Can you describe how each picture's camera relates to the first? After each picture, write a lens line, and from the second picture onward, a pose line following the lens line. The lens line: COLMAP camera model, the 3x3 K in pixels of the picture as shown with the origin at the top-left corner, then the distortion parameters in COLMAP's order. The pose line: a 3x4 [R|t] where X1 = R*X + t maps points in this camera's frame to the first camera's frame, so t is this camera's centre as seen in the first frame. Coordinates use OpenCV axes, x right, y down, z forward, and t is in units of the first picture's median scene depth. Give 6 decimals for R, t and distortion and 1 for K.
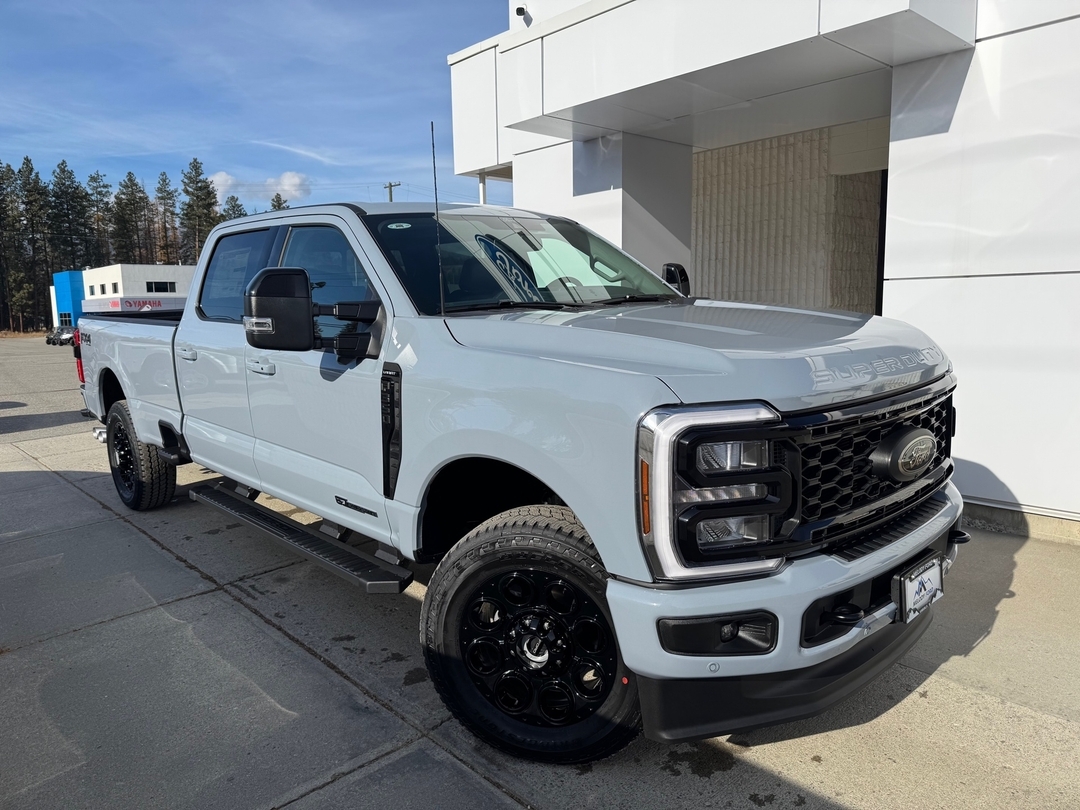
lens RADIAL K [[776.7, 0, 541.0], [0, 776.7, 400.7], [0, 0, 1]] dist [0.005388, -0.012295]
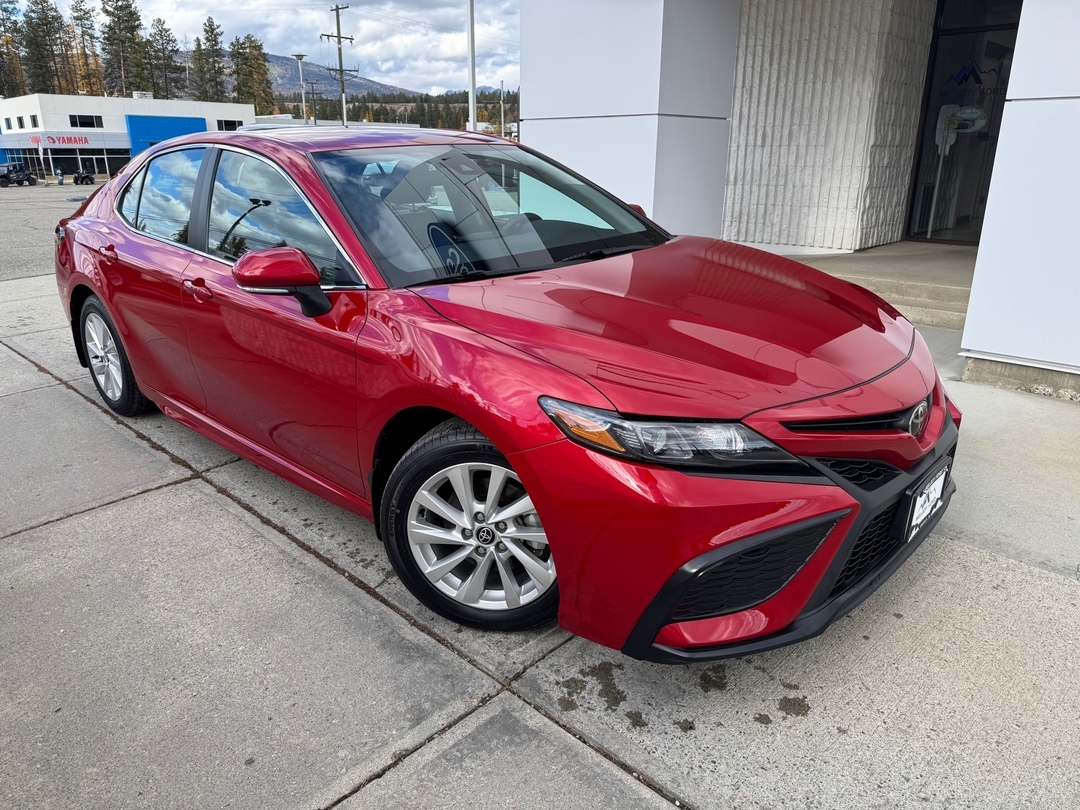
lens RADIAL K [[776.7, 0, 543.0], [0, 776.7, 407.2], [0, 0, 1]] dist [0.005388, -0.012295]
pose [[0.998252, 0.004005, 0.058972, -0.047584], [-0.015184, 0.981597, 0.190361, 0.006342], [-0.057124, -0.190923, 0.979941, 0.094291]]
